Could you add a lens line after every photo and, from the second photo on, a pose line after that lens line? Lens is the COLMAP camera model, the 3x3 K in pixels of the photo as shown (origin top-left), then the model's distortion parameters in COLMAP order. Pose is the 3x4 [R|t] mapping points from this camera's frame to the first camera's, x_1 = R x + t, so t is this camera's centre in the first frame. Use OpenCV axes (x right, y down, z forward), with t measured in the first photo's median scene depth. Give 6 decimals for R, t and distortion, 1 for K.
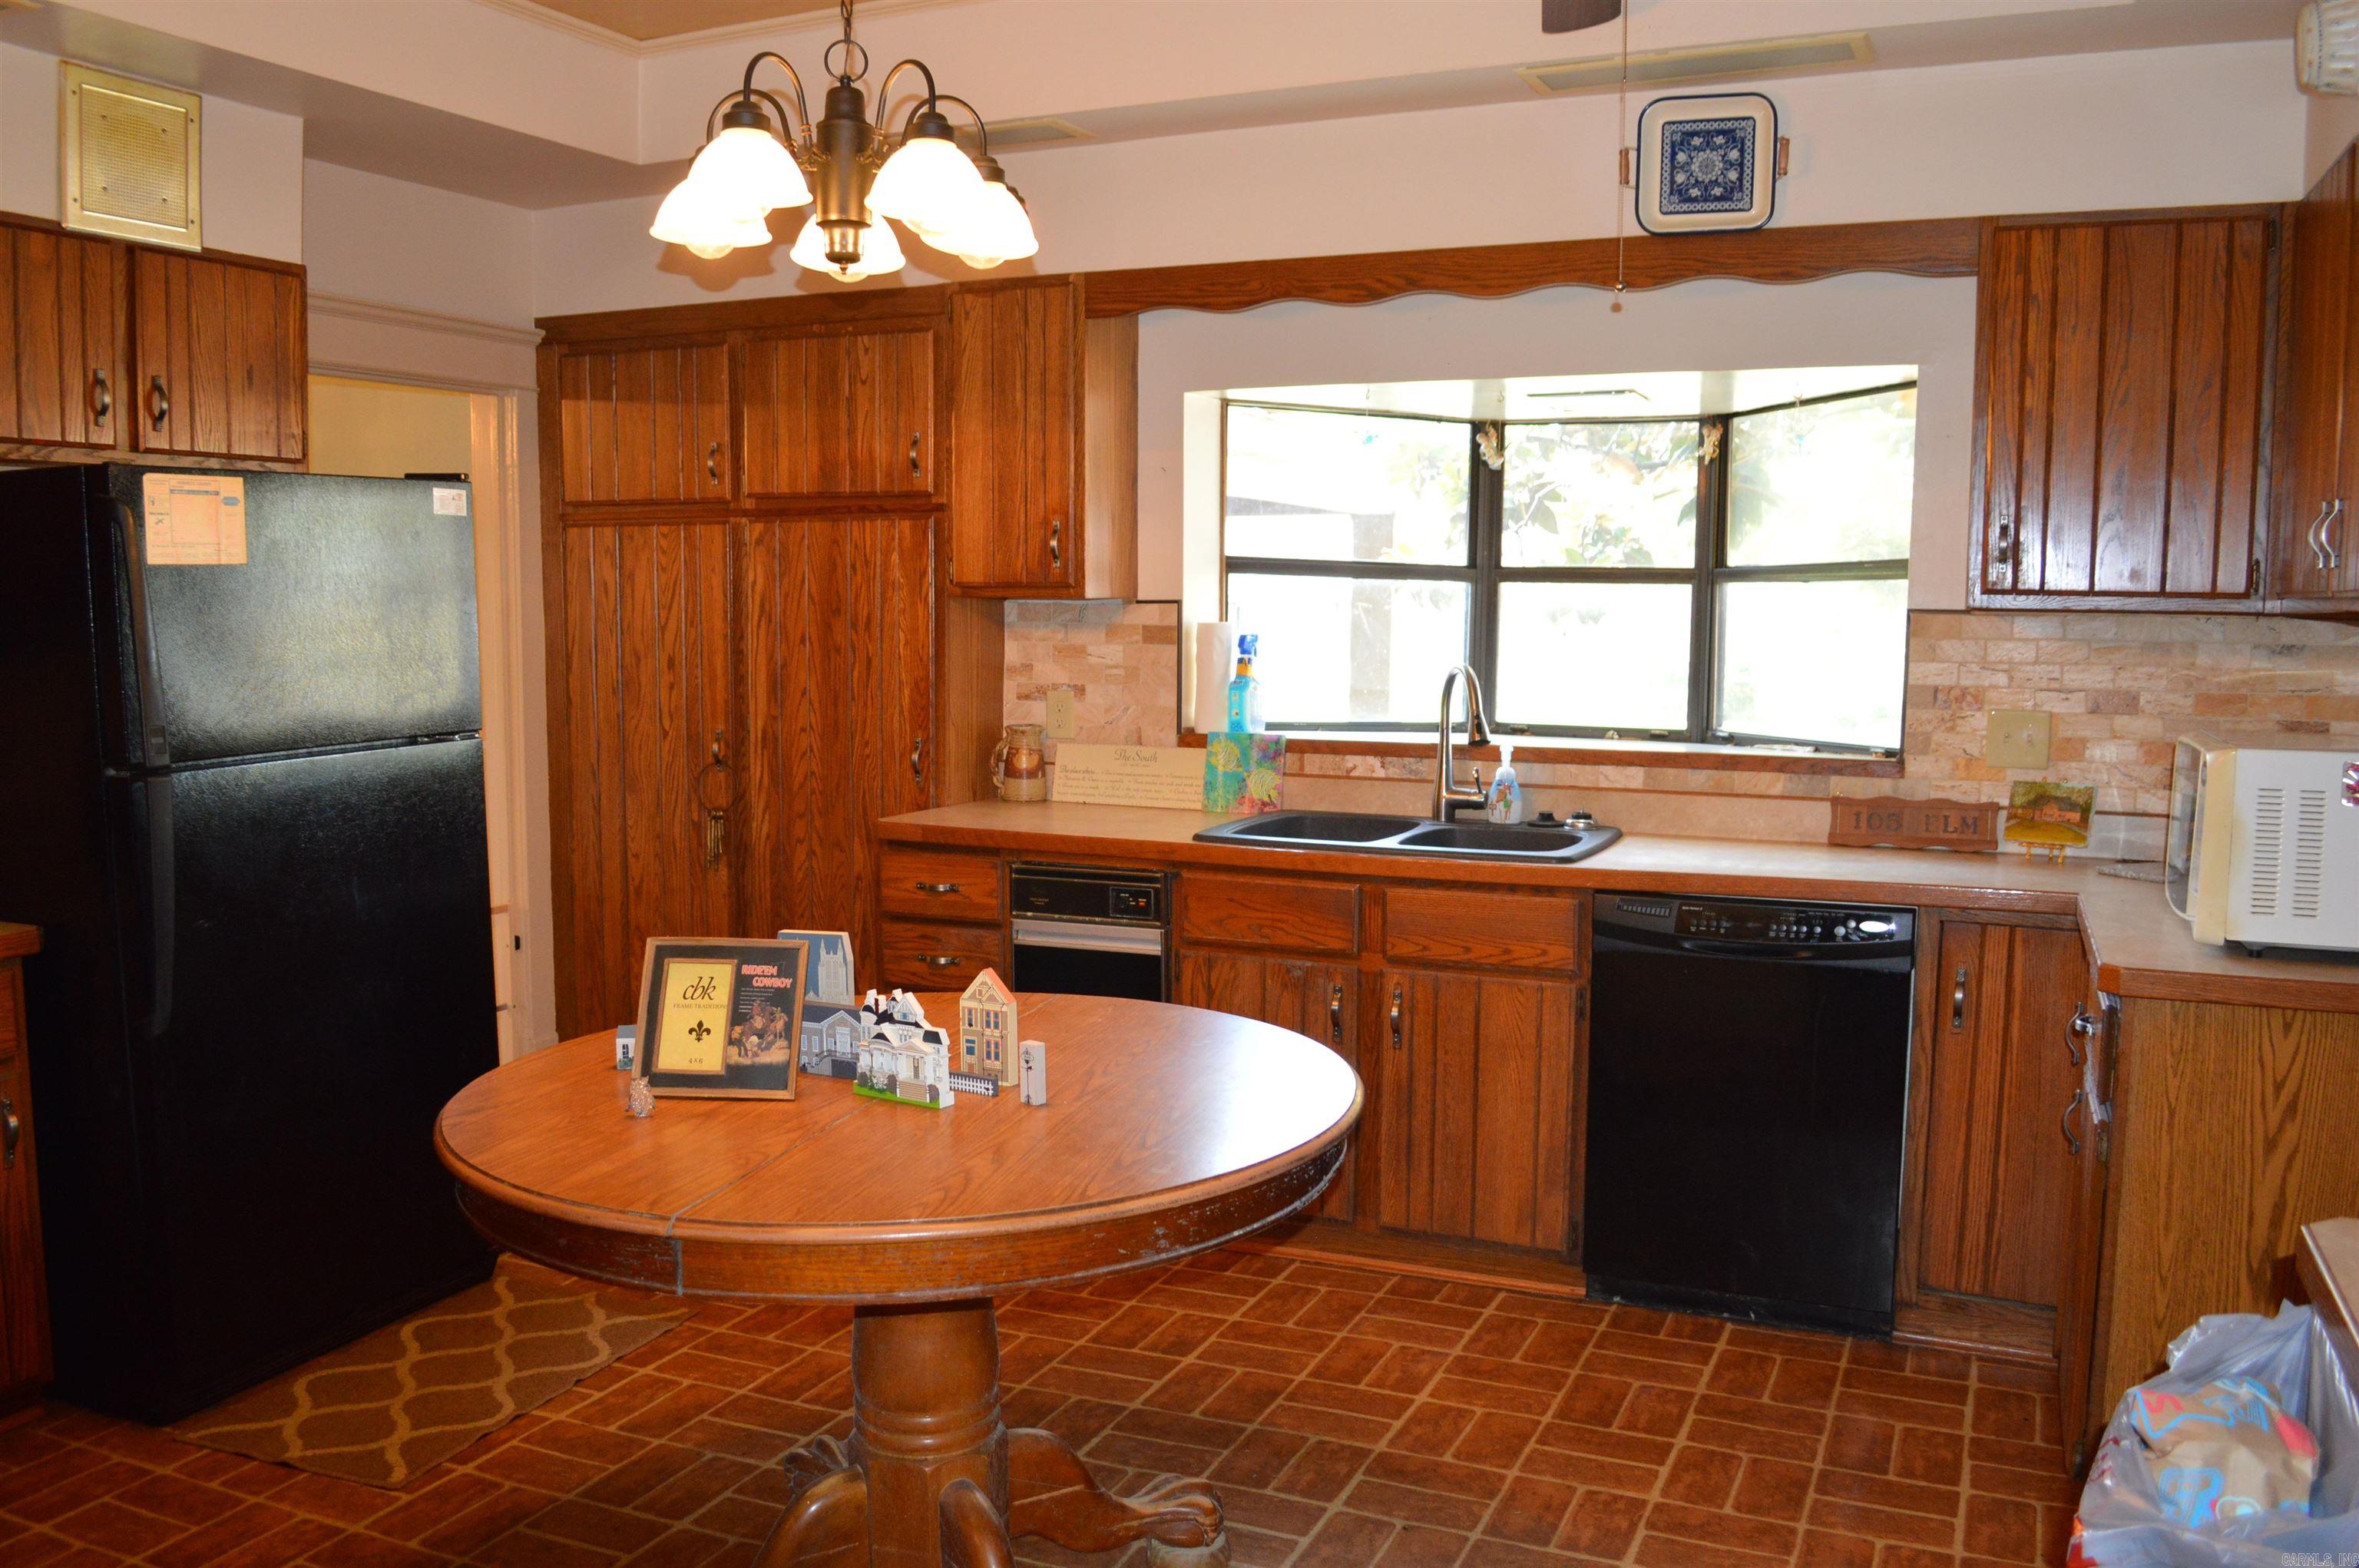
lens RADIAL K [[1899.6, 0, 1169.5], [0, 1899.6, 791.1], [0, 0, 1]] dist [-0.066119, -0.001214]
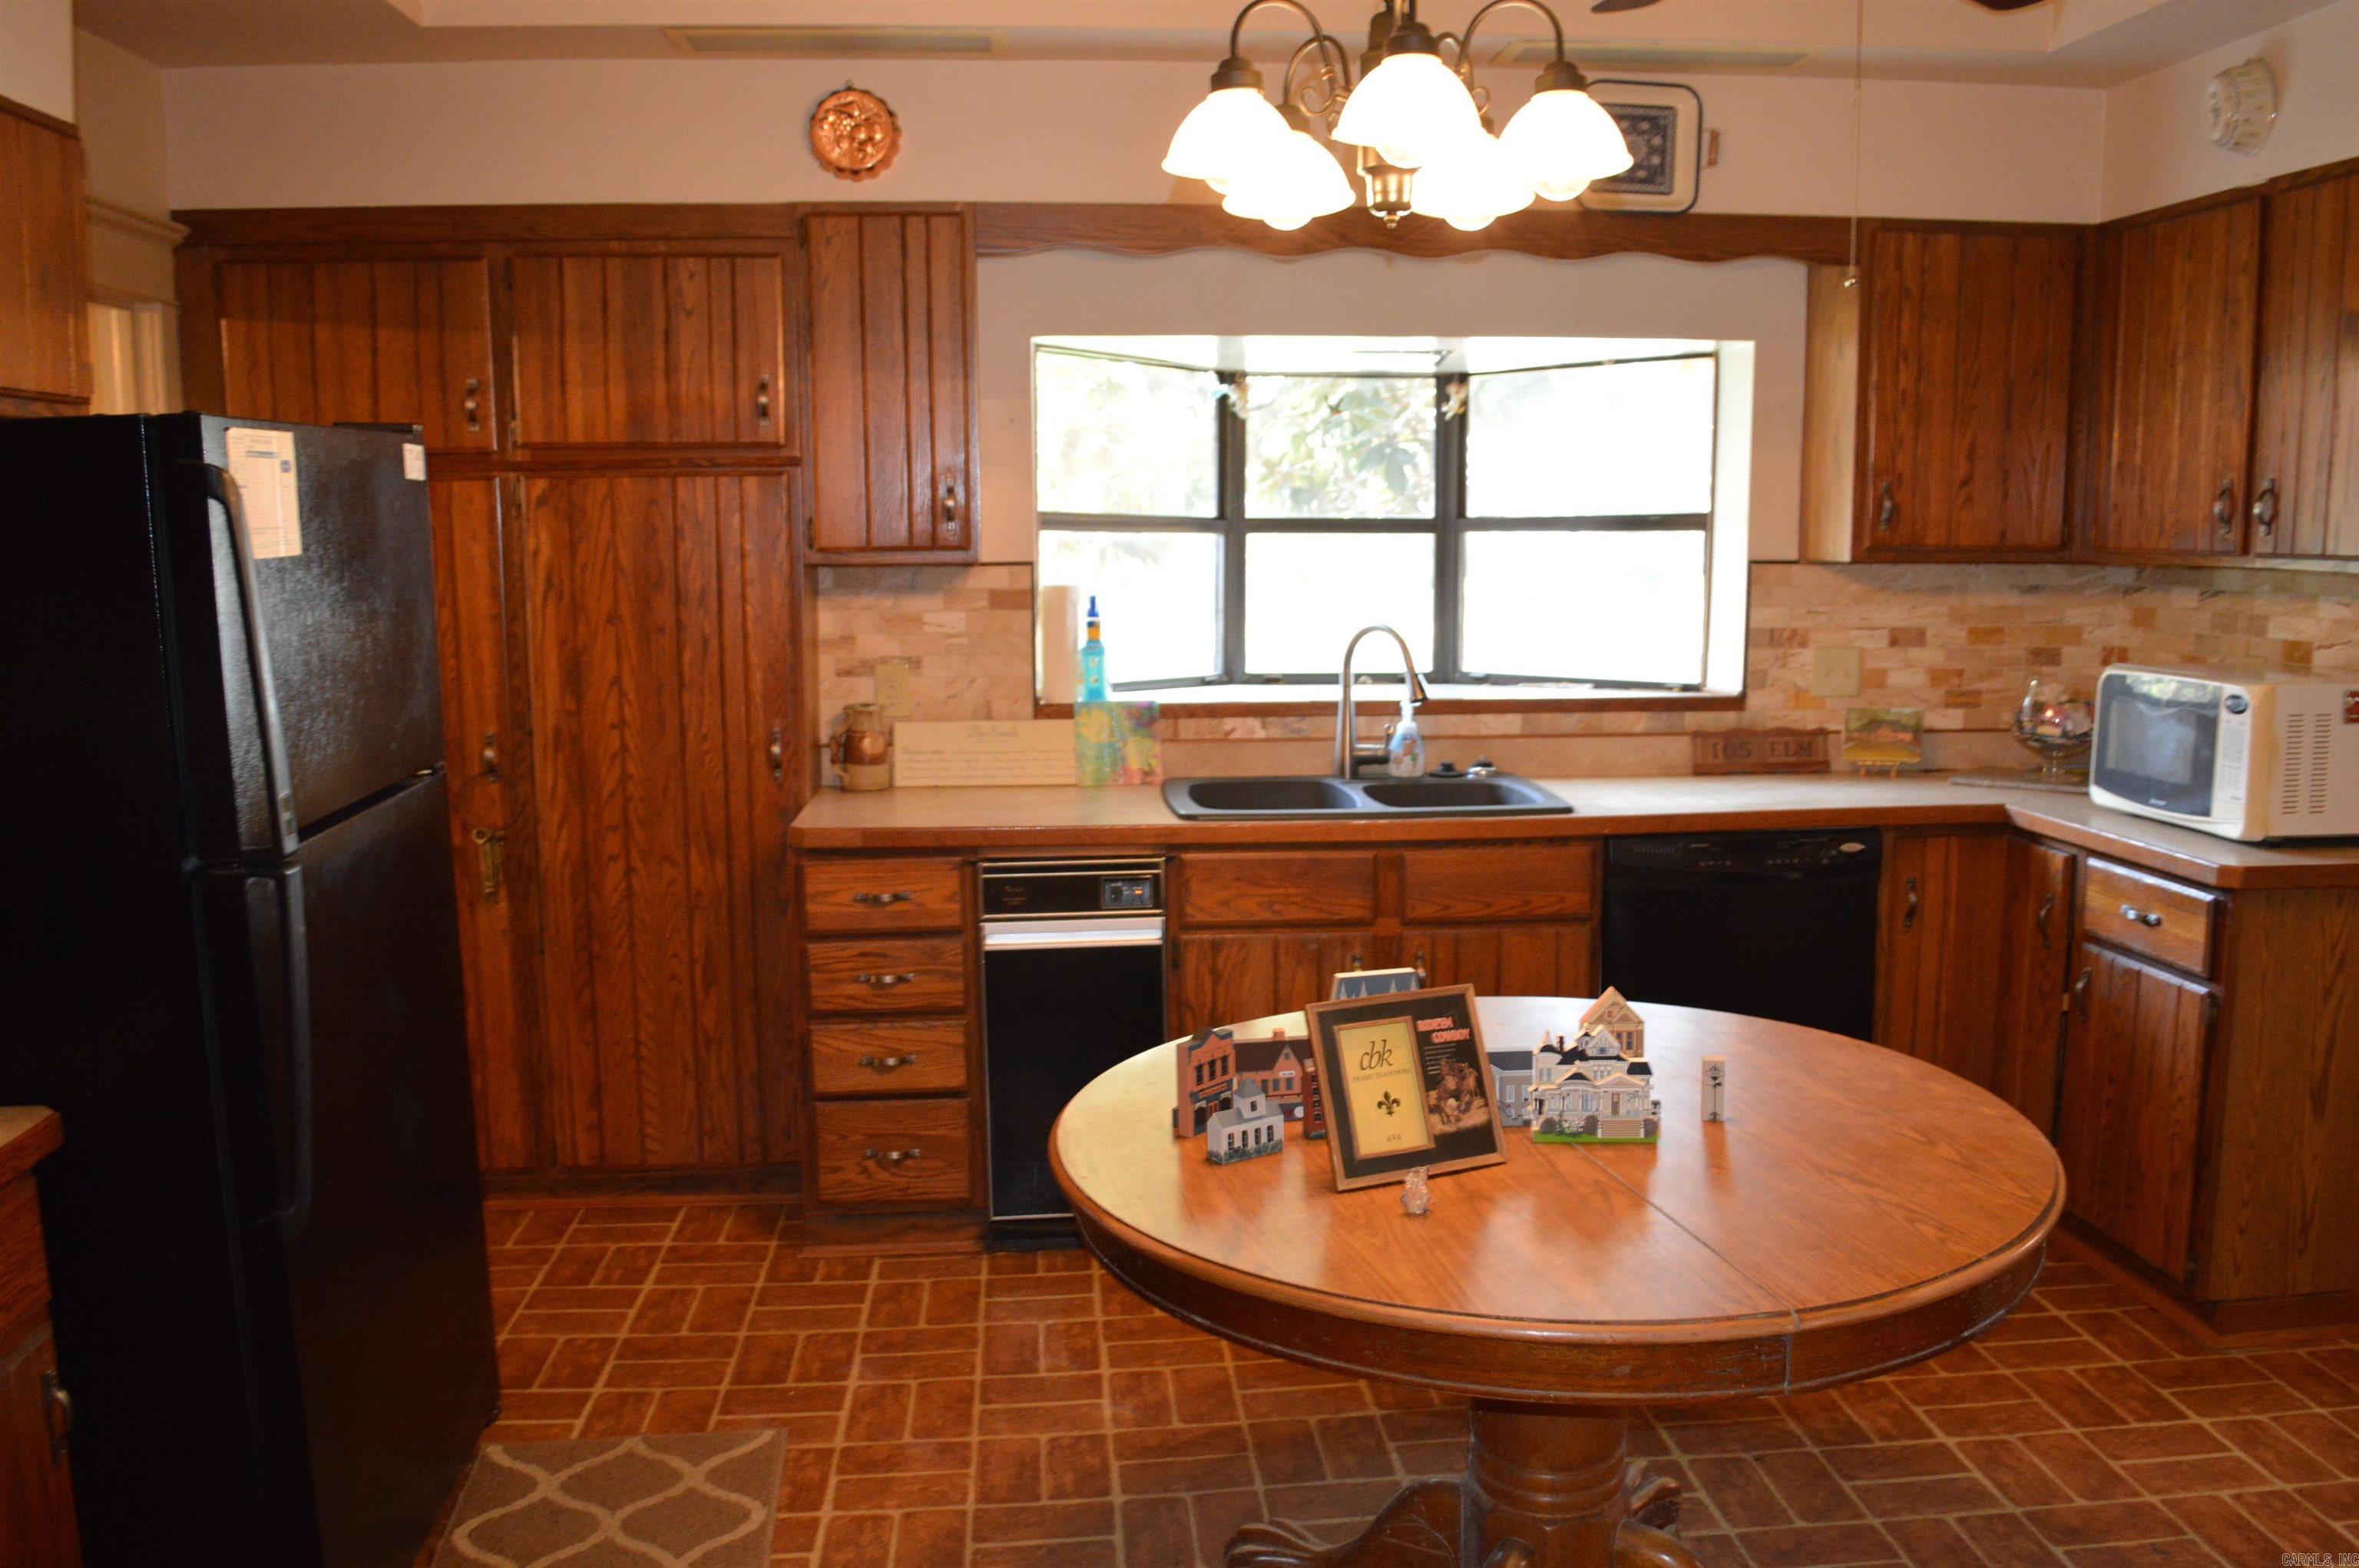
lens RADIAL K [[1899.6, 0, 1169.5], [0, 1899.6, 791.1], [0, 0, 1]] dist [-0.066119, -0.001214]
pose [[0.873746, -0.079836, 0.479786, -0.422700], [0.059325, 0.996565, 0.057789, -0.041422], [-0.482751, -0.022030, 0.875480, 0.163168]]
